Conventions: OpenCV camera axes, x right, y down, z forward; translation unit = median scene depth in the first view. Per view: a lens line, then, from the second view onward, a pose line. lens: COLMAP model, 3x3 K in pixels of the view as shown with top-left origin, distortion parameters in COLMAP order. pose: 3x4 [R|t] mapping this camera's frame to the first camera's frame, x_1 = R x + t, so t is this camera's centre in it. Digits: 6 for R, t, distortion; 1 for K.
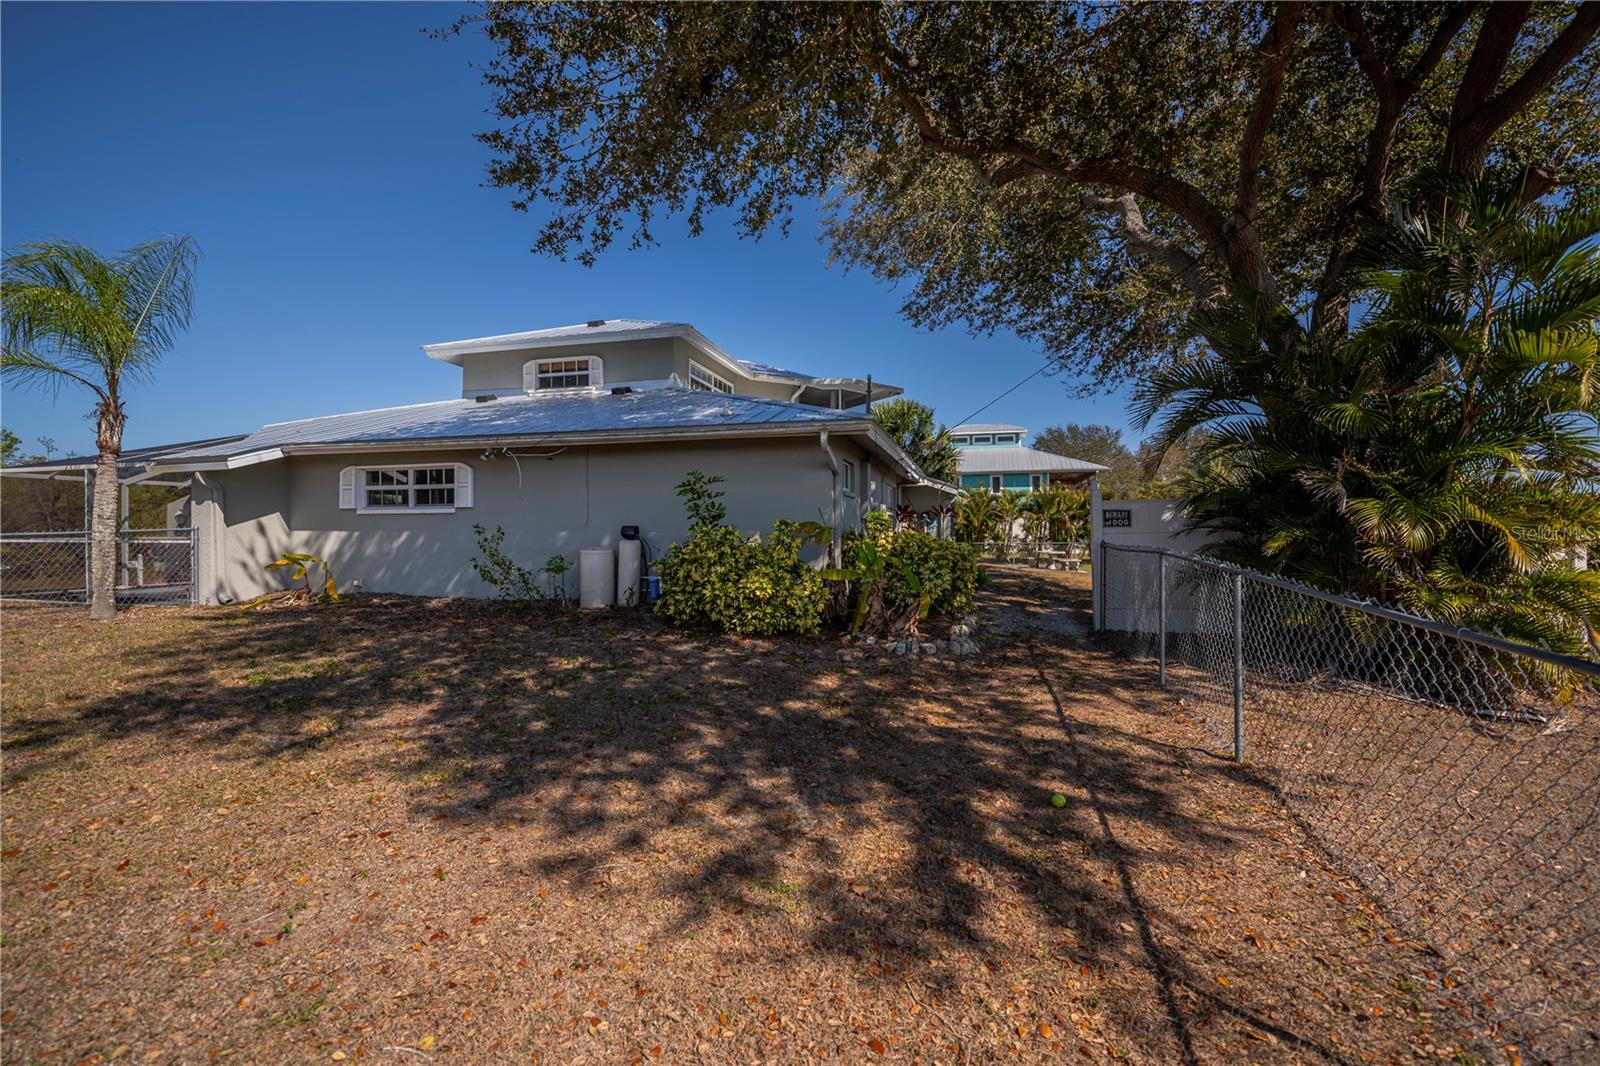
lens RADIAL K [[669.3, 0, 808.5], [0, 669.3, 532.2], [0, 0, 1]] dist [-0.001082, -0.000014]
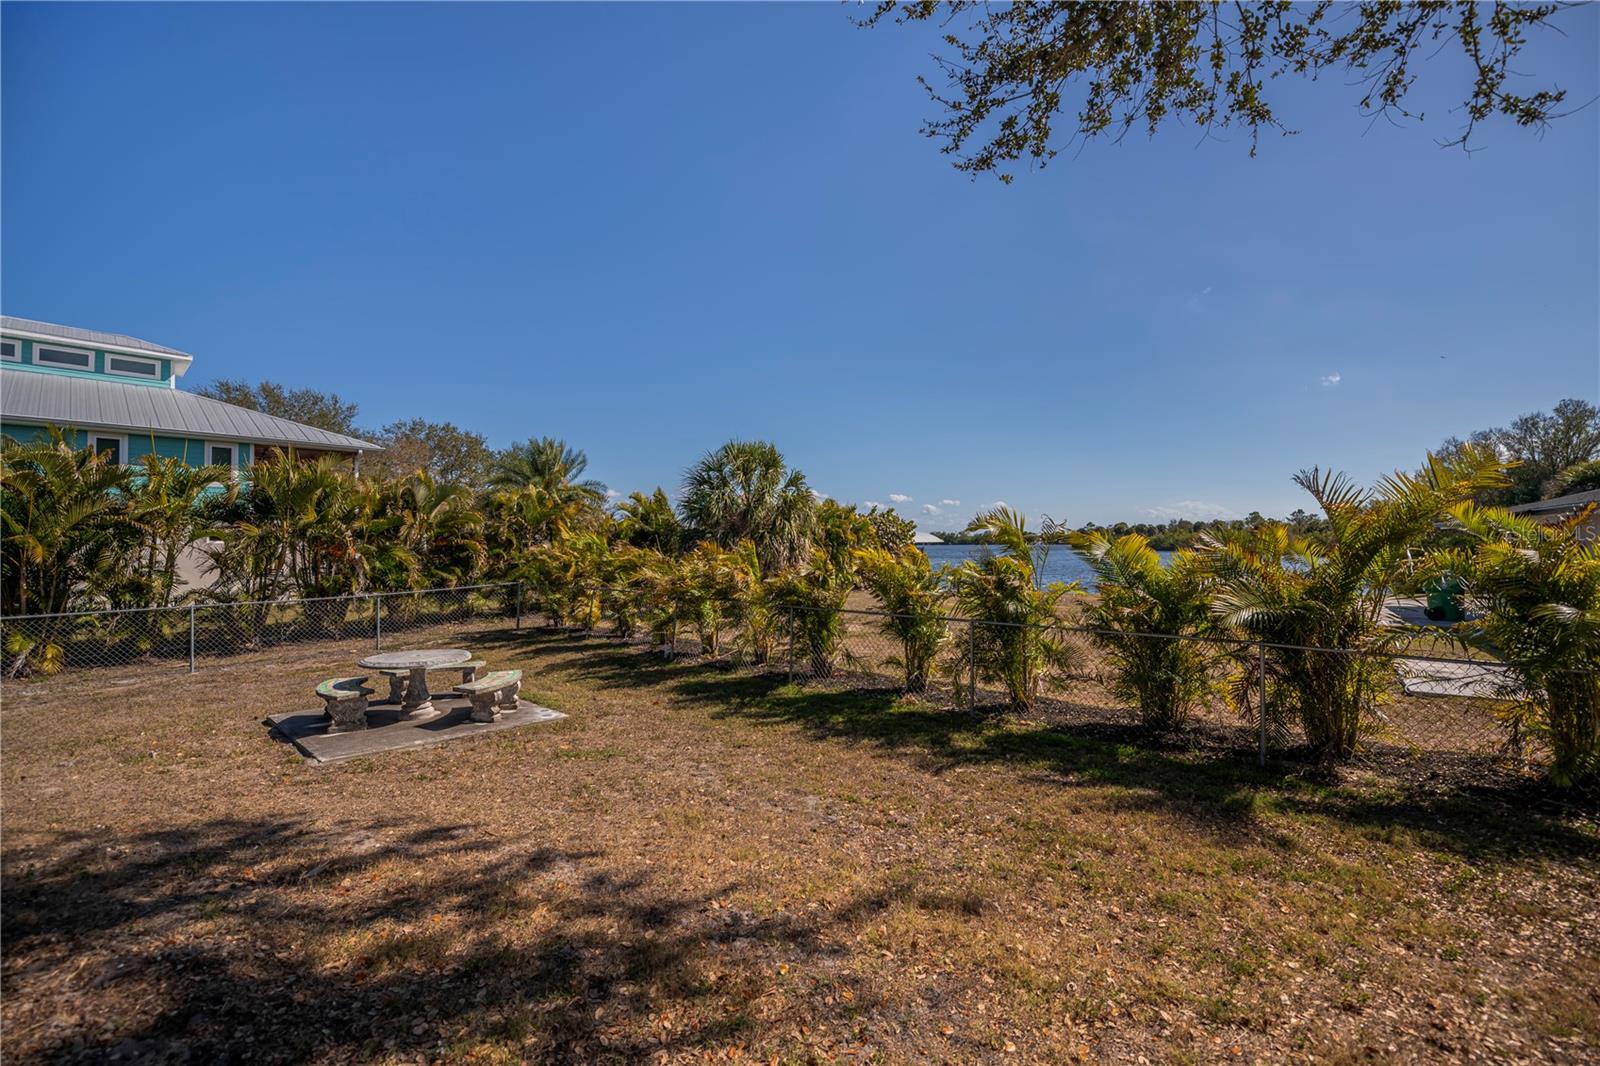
lens RADIAL K [[636.3, 0, 791.1], [0, 636.3, 529.4], [0, 0, 1]] dist [-0.016398, -0.000788]
pose [[0.431683, 0.014610, 0.901907, 0.106394], [0.008905, 0.999751, -0.020457, -0.011082], [-0.901982, 0.016862, 0.431445, 0.421440]]
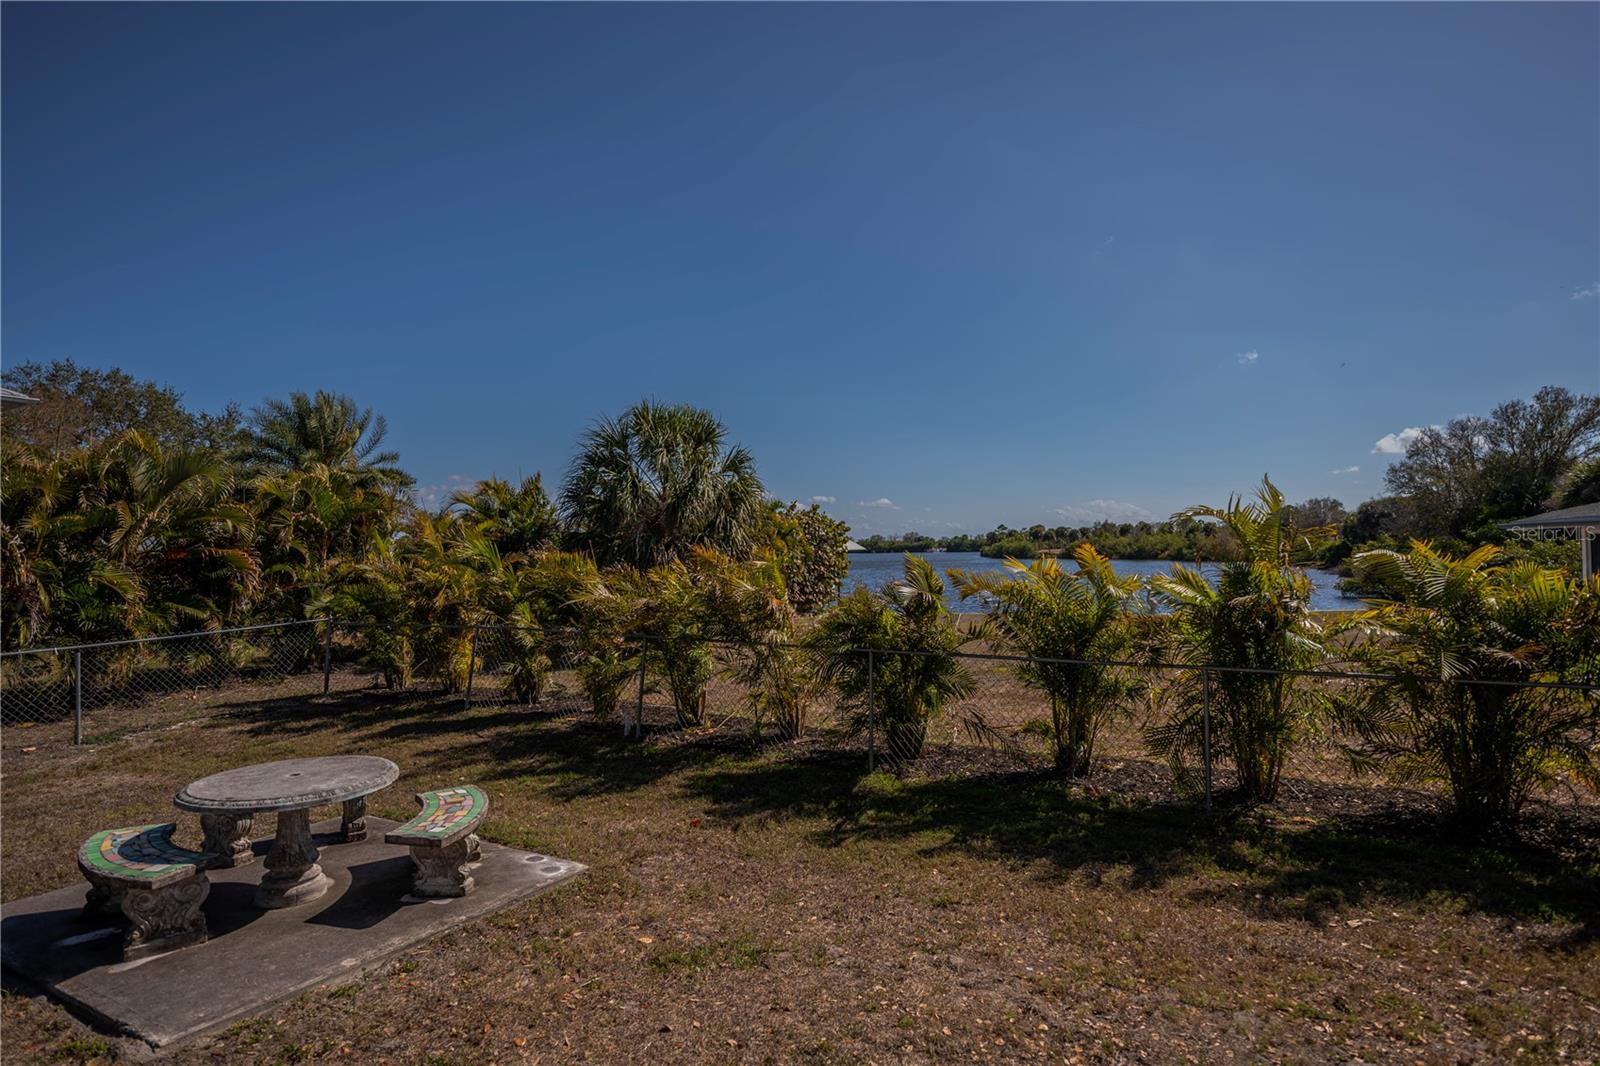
lens RADIAL K [[826.9, 0, 777.9], [0, 826.9, 540.7], [0, 0, 1]] dist [-0.004682, 0.000167]
pose [[0.239719, 0.006187, 0.970823, 0.120837], [0.014733, 0.999841, -0.010010, -0.011753], [-0.970731, 0.016703, 0.239589, 0.486952]]
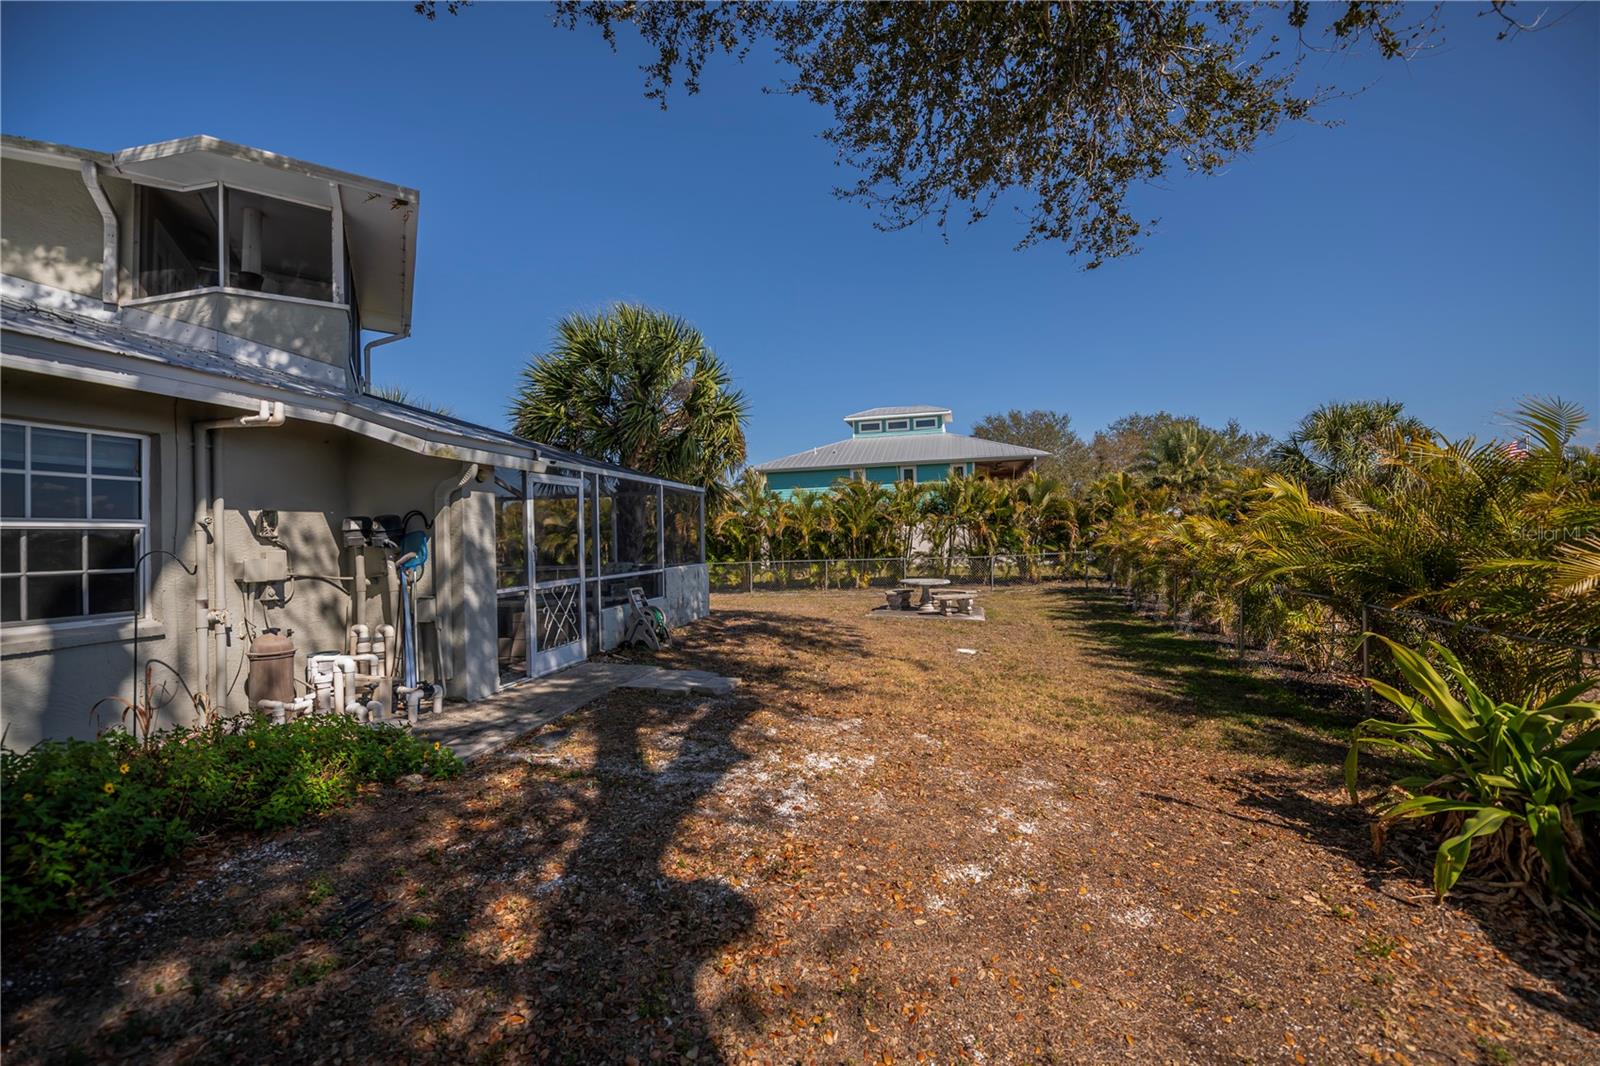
lens RADIAL K [[636.3, 0, 807.8], [0, 636.3, 524.8], [0, 0, 1]] dist [-0.016398, -0.000788]
pose [[0.999259, -0.025663, 0.028671, 0.140549], [0.026310, 0.999403, -0.022410, -0.005489], [-0.028078, 0.023148, 0.999338, 0.271502]]
